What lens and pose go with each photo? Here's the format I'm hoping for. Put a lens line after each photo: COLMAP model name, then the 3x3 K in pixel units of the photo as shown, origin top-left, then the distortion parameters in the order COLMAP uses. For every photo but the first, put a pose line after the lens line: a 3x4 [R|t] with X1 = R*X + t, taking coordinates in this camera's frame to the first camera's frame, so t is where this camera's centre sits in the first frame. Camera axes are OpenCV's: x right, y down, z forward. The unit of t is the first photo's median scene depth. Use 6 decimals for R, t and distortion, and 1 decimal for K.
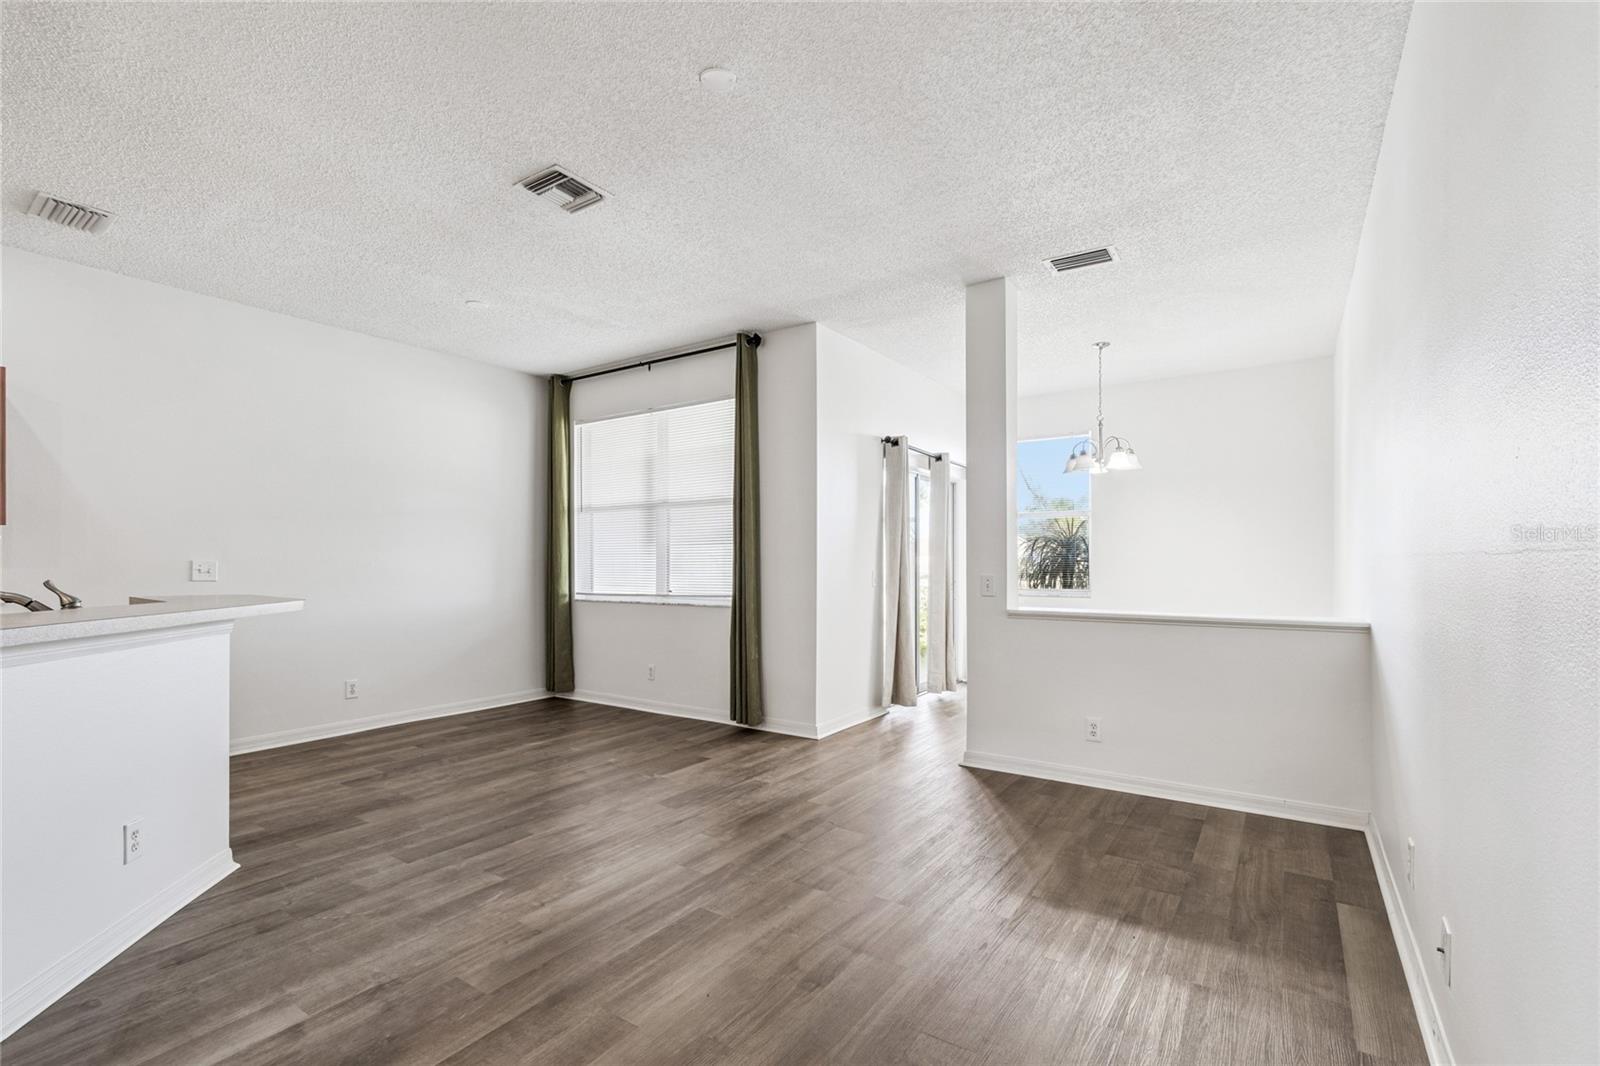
lens RADIAL K [[710.3, 0, 803.5], [0, 710.3, 562.2], [0, 0, 1]] dist [0.002250, 0.000028]
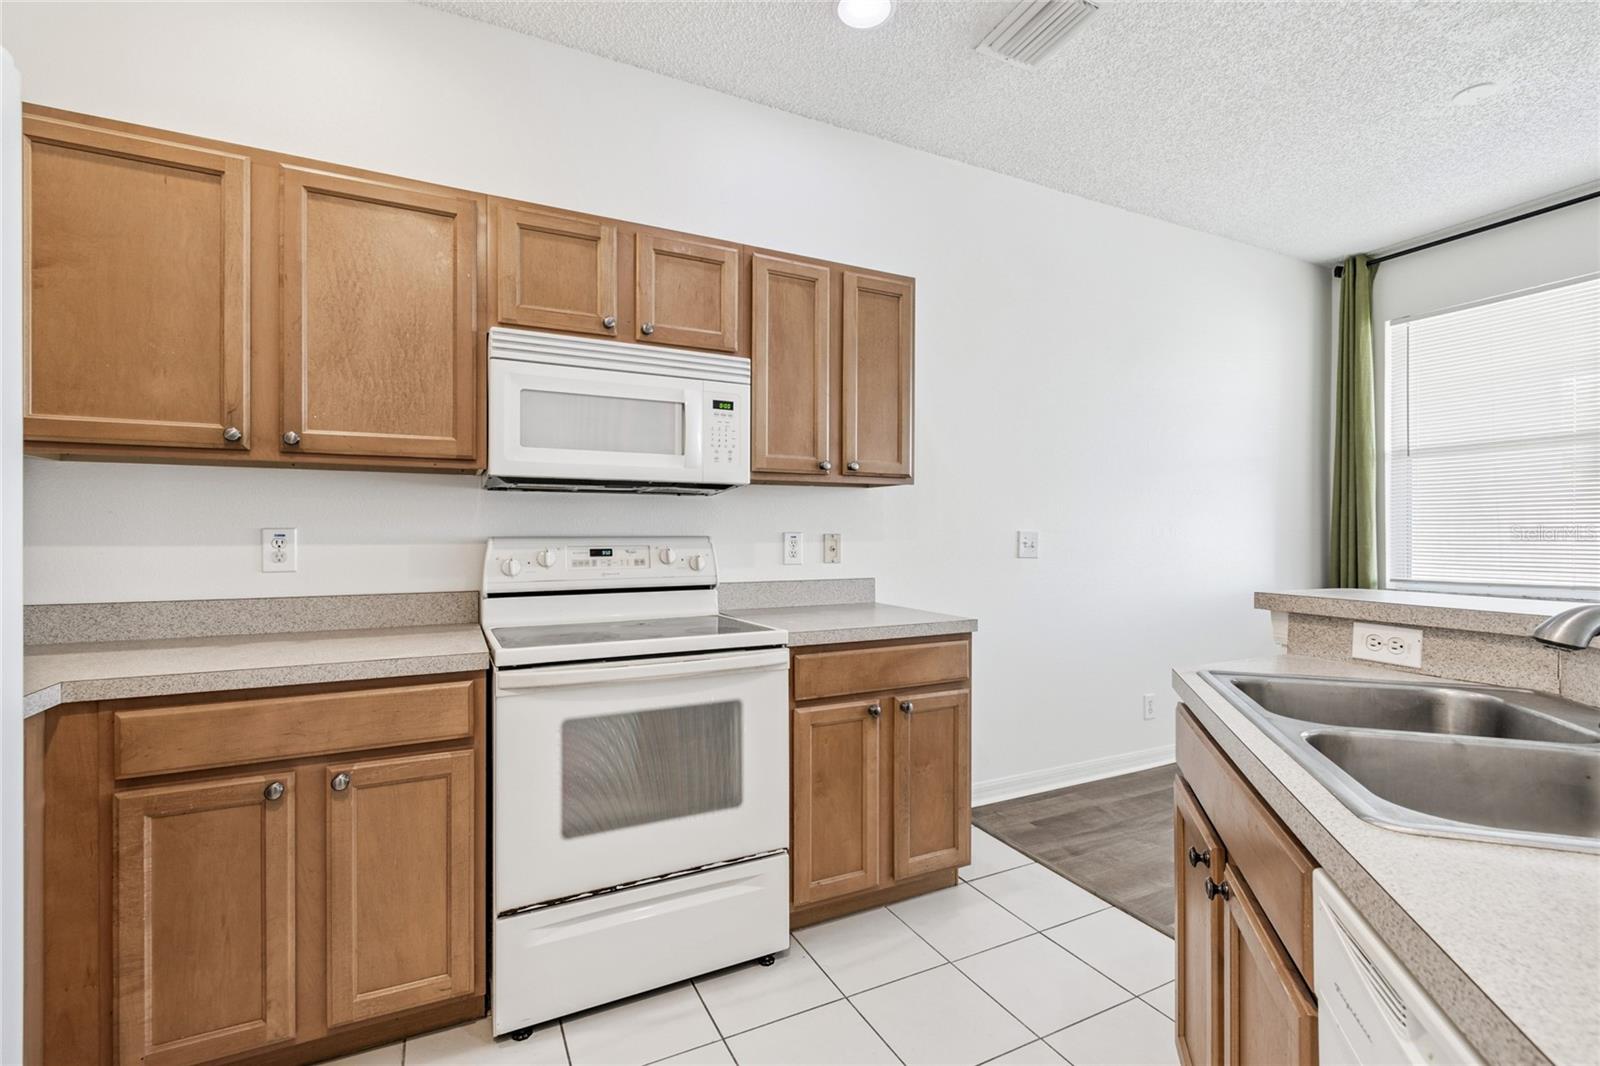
lens RADIAL K [[699.1, 0, 800.0], [0, 699.1, 533.0], [0, 0, 1]] dist [-0.002144, -0.000200]
pose [[0.871856, -0.001854, -0.489759, -0.593174], [0.001155, 0.999998, -0.001728, 0.000720], [0.489762, 0.000941, 0.871856, 0.195577]]
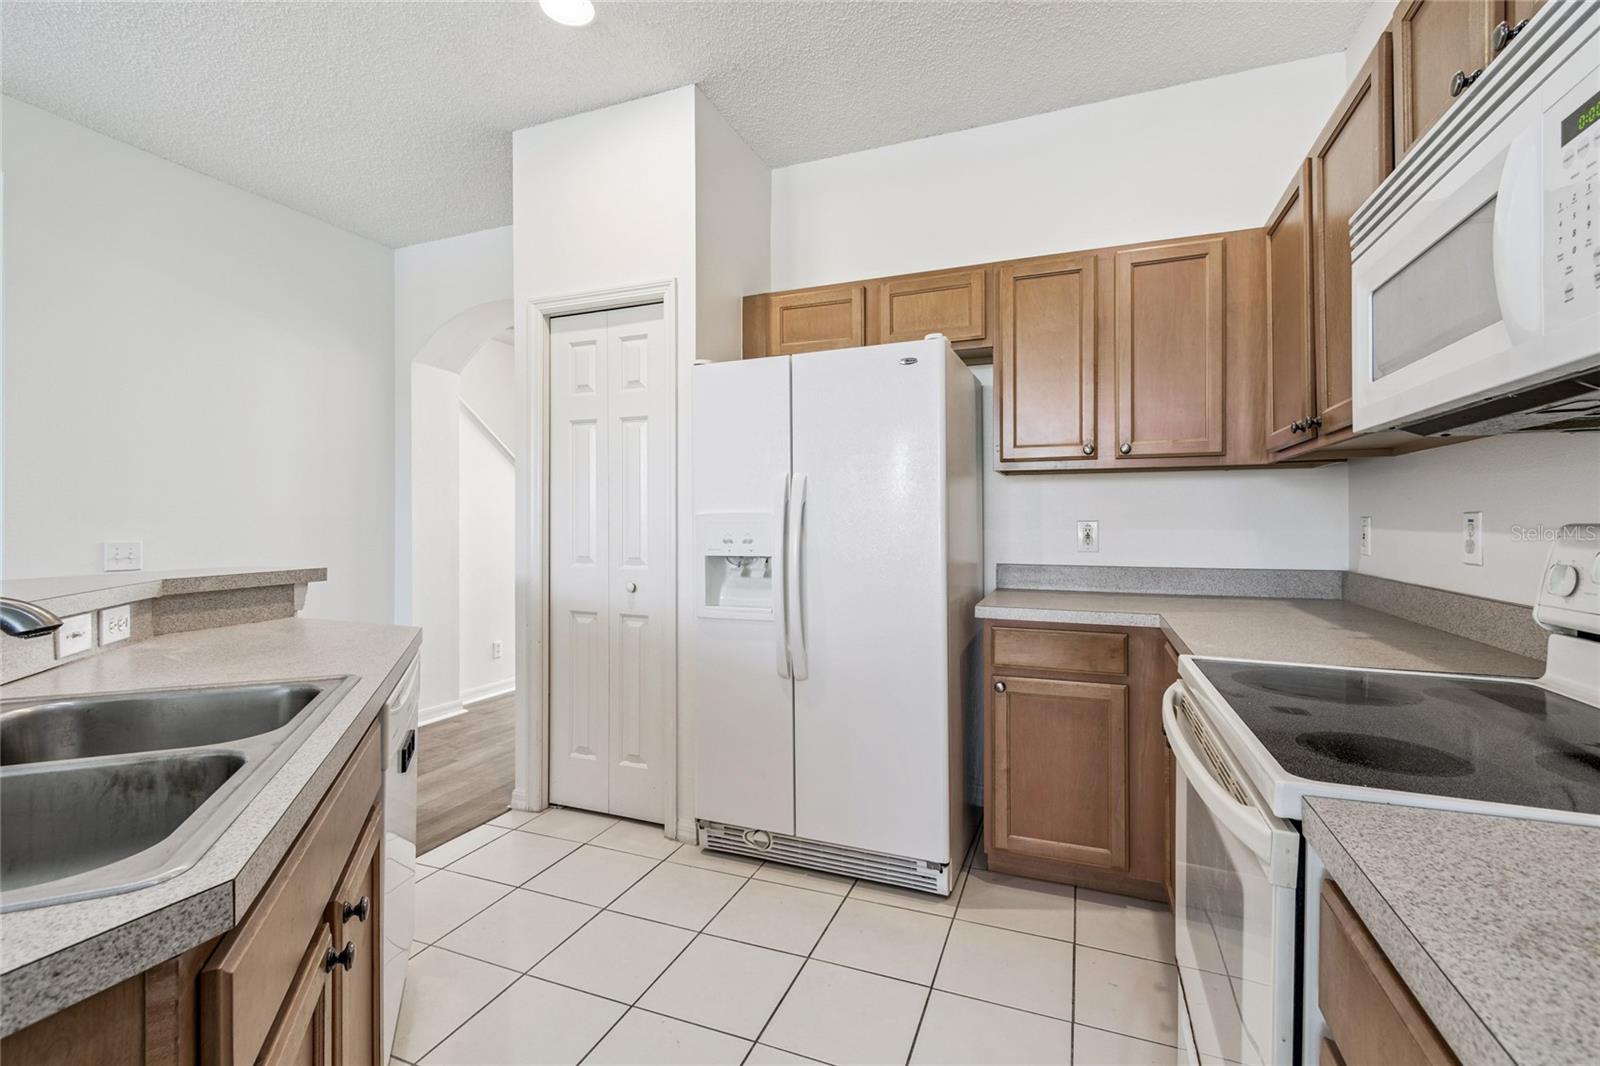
lens RADIAL K [[702.5, 0, 801.5], [0, 702.5, 523.8], [0, 0, 1]] dist [0.007597, 0.000015]
pose [[-0.976496, 0.005262, -0.215469, -0.668150], [0.005273, 0.999986, 0.000525, 0.001081], [0.215469, -0.000623, -0.976510, 0.655121]]
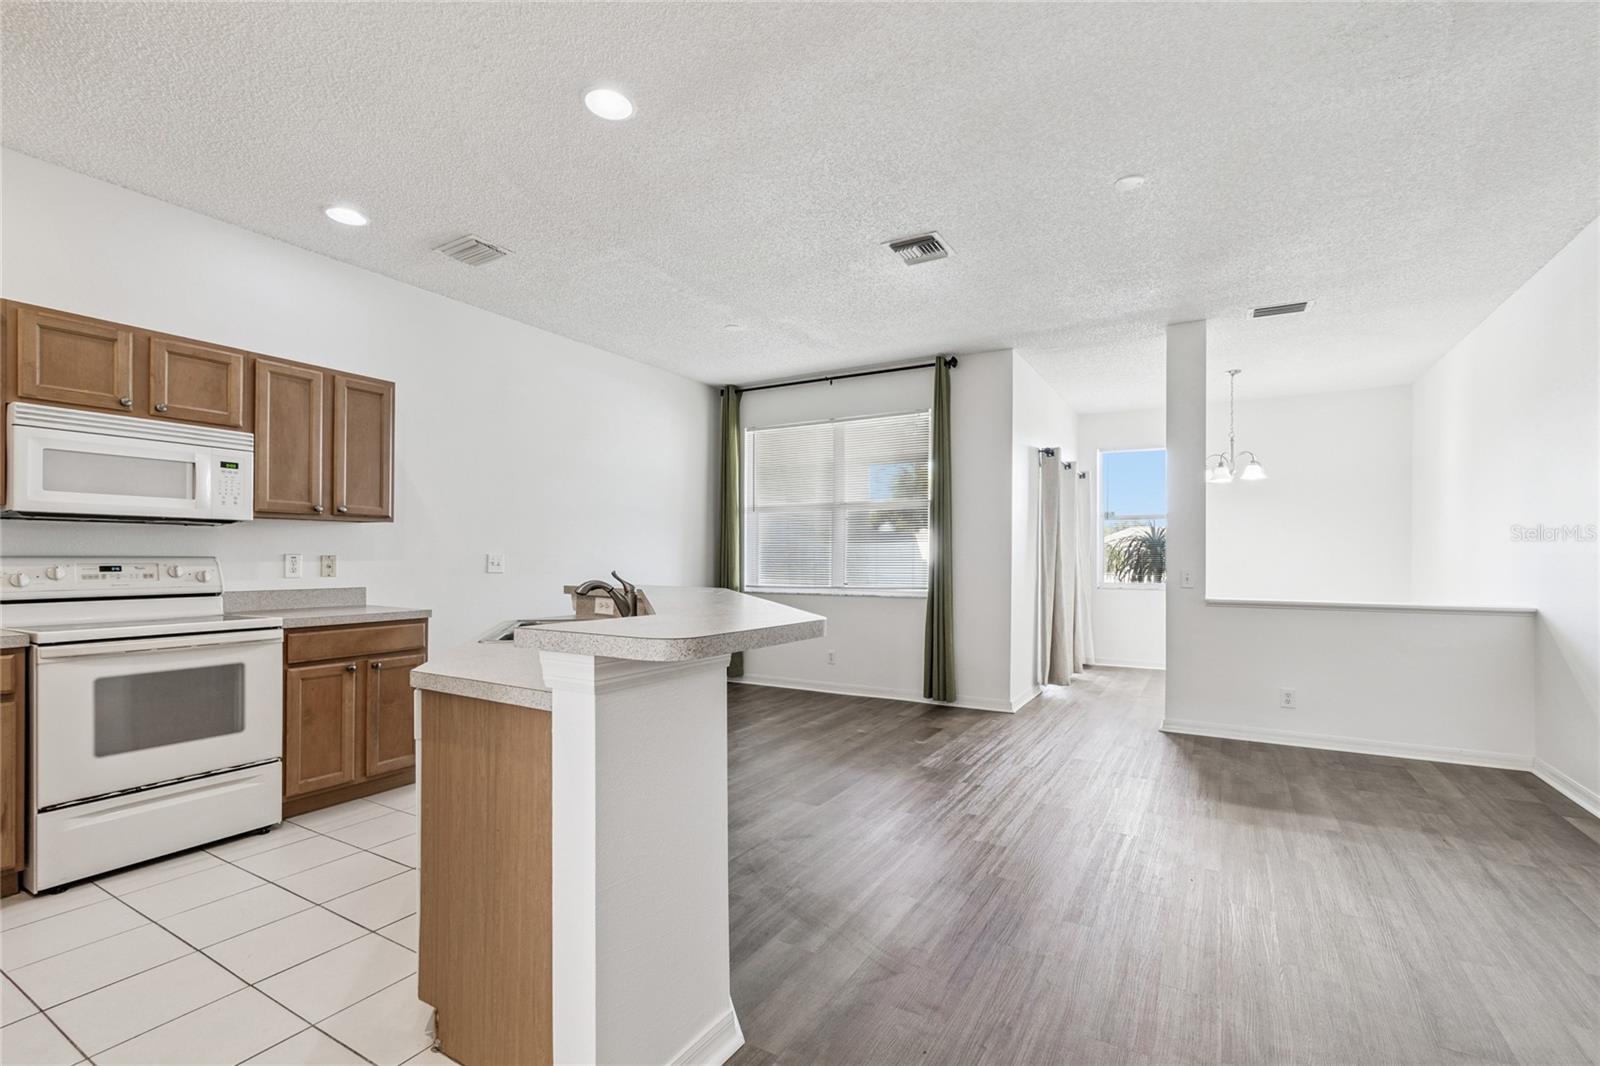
lens RADIAL K [[709.1, 0, 799.4], [0, 709.1, 557.2], [0, 0, 1]] dist [0.002706, -0.004964]
pose [[0.997798, 0.004845, 0.066148, -0.381837], [-0.004831, 0.999988, -0.000374, 0.000018], [-0.066149, 0.000054, 0.997810, -0.113242]]
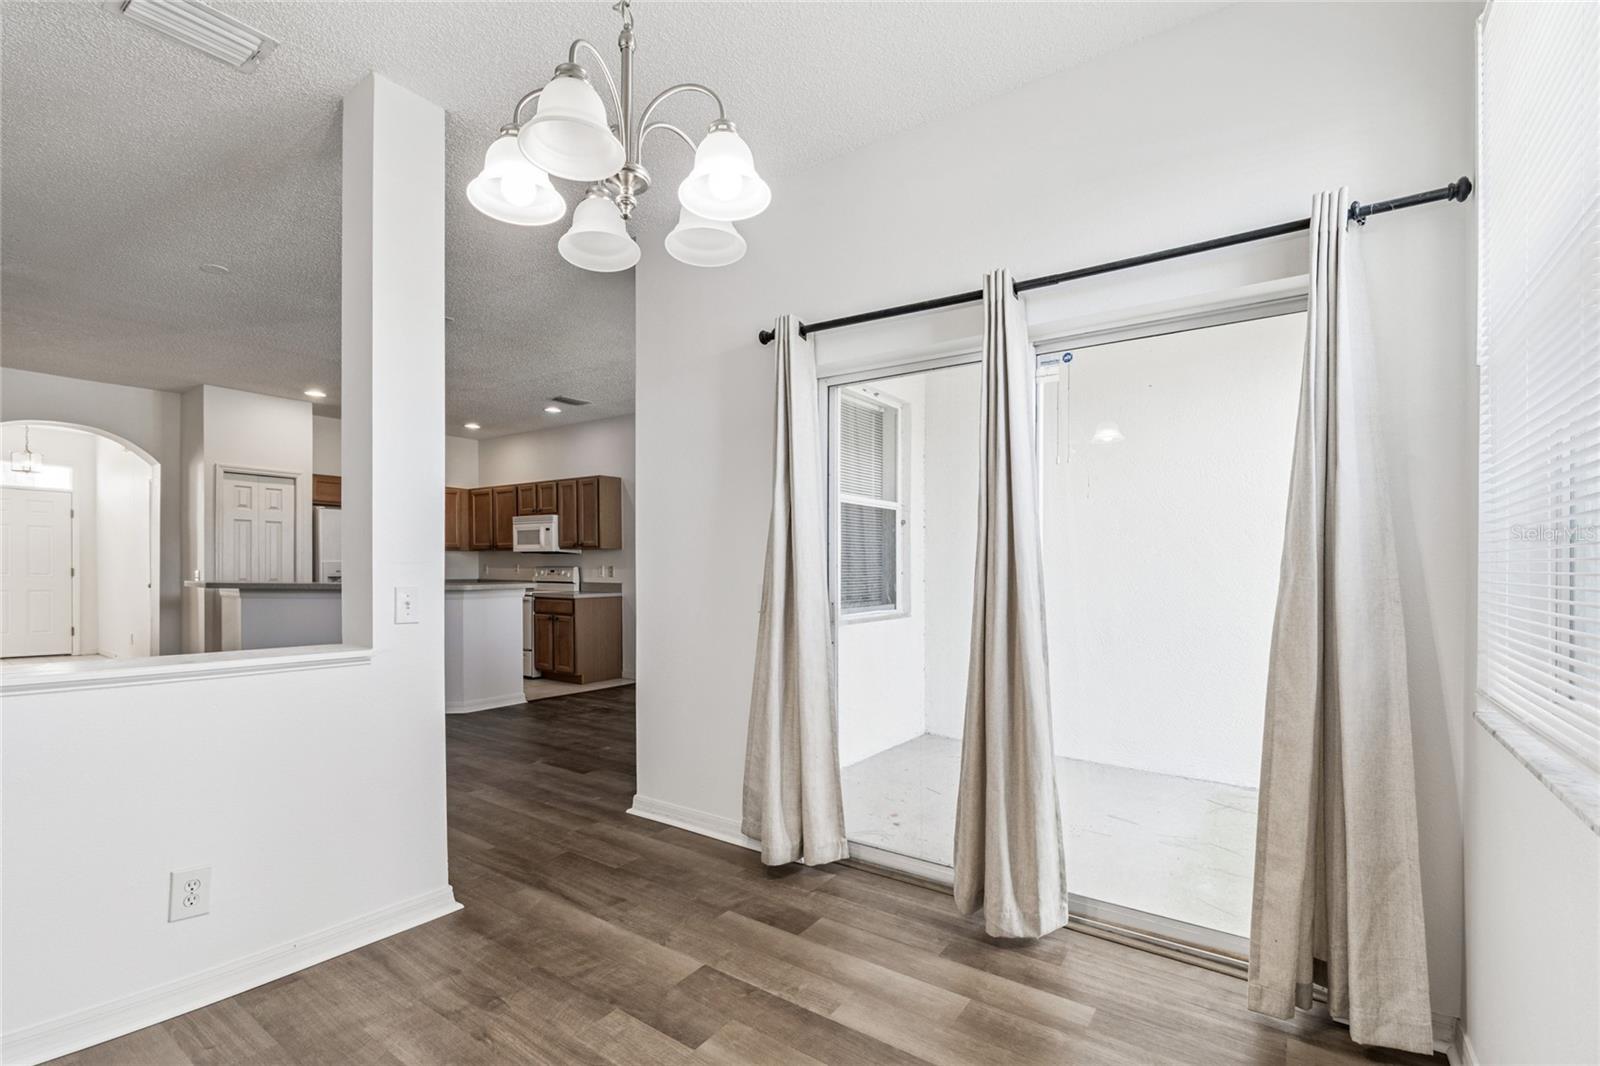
lens RADIAL K [[727.5, 0, 774.1], [0, 727.5, 576.1], [0, 0, 1]] dist [0.009250, 0.000353]
pose [[-0.049548, 0.015332, -0.998654, 0.716107], [-0.005284, 0.999864, 0.015613, -0.005235], [0.998758, 0.006050, -0.049461, 1.123014]]
